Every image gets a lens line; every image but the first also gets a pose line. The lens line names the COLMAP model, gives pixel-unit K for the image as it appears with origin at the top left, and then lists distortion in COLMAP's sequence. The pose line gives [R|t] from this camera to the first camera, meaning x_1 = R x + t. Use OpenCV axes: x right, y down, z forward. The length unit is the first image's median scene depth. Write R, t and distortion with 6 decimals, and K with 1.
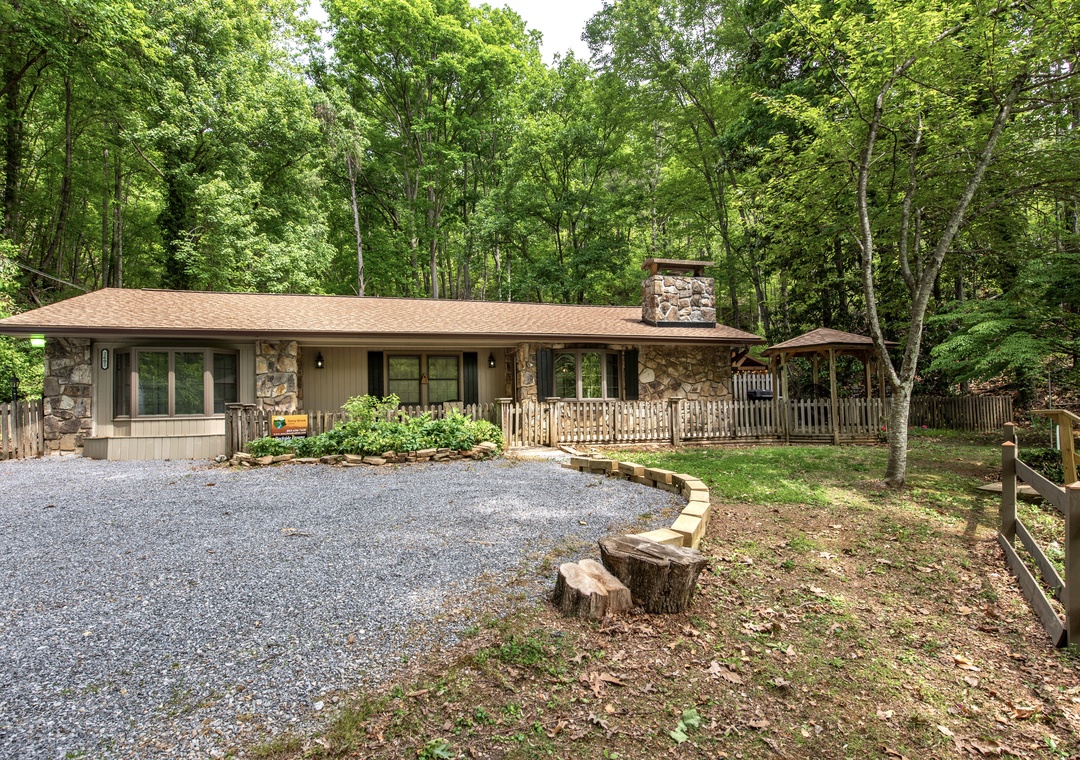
lens RADIAL K [[585.6, 0, 539.2], [0, 585.6, 373.8], [0, 0, 1]] dist [-0.004569, -0.000322]
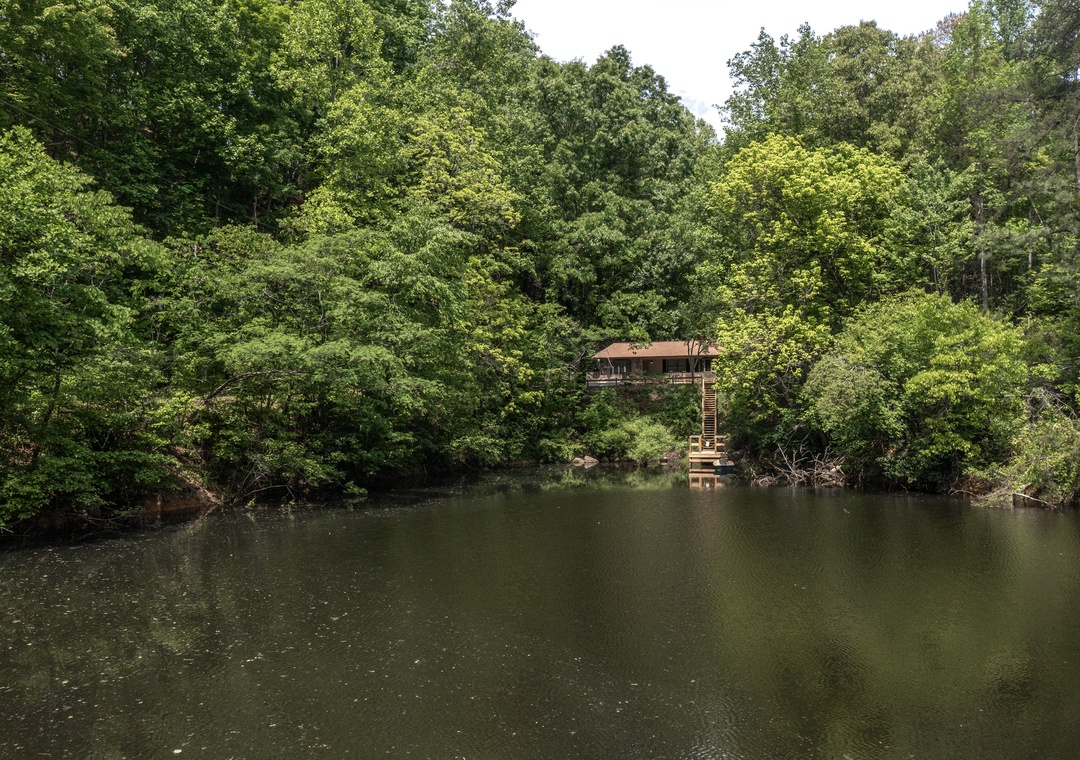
lens RADIAL K [[879.1, 0, 555.4], [0, 879.1, 383.8], [0, 0, 1]] dist [0.009202, 0.006354]
pose [[0.693839, 0.015462, -0.719964, 3.239493], [0.024242, 0.998701, 0.044810, -0.145273], [0.719722, -0.048544, 0.692563, -3.383448]]
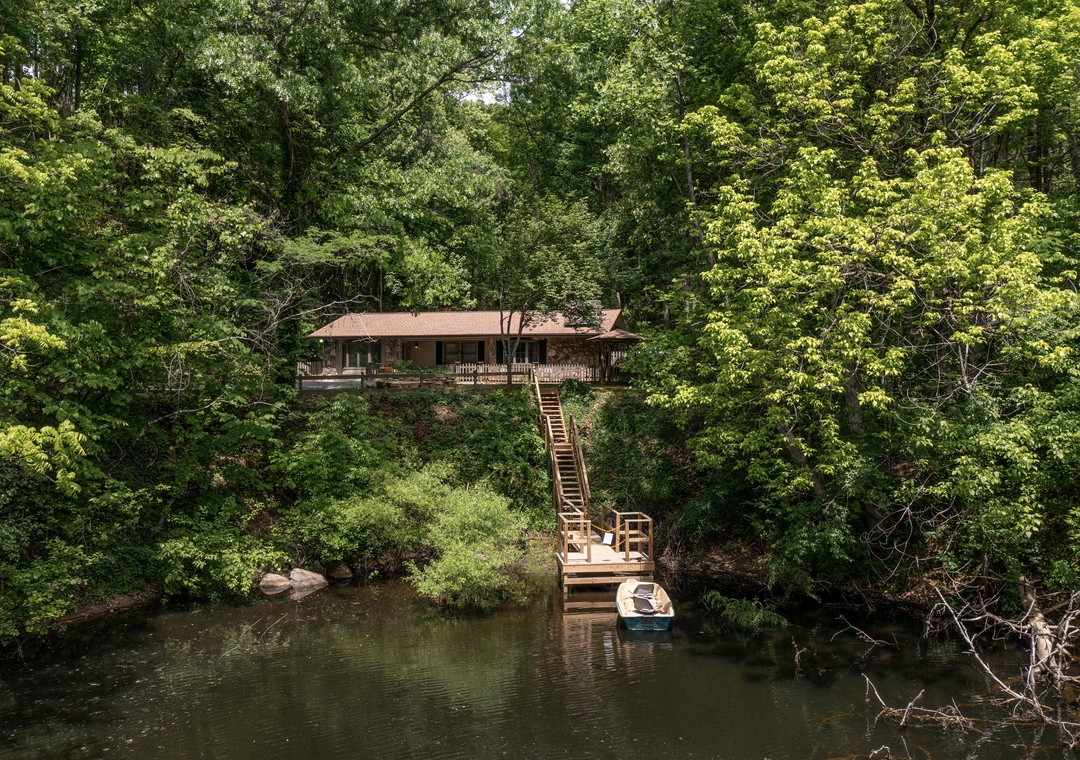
lens RADIAL K [[879.2, 0, 525.3], [0, 879.2, 380.6], [0, 0, 1]] dist [0.000155, 0.000924]
pose [[0.868994, 0.019681, -0.494430, 1.565397], [0.004042, 0.998893, 0.046866, -0.041613], [0.494806, -0.042724, 0.867953, -1.647045]]
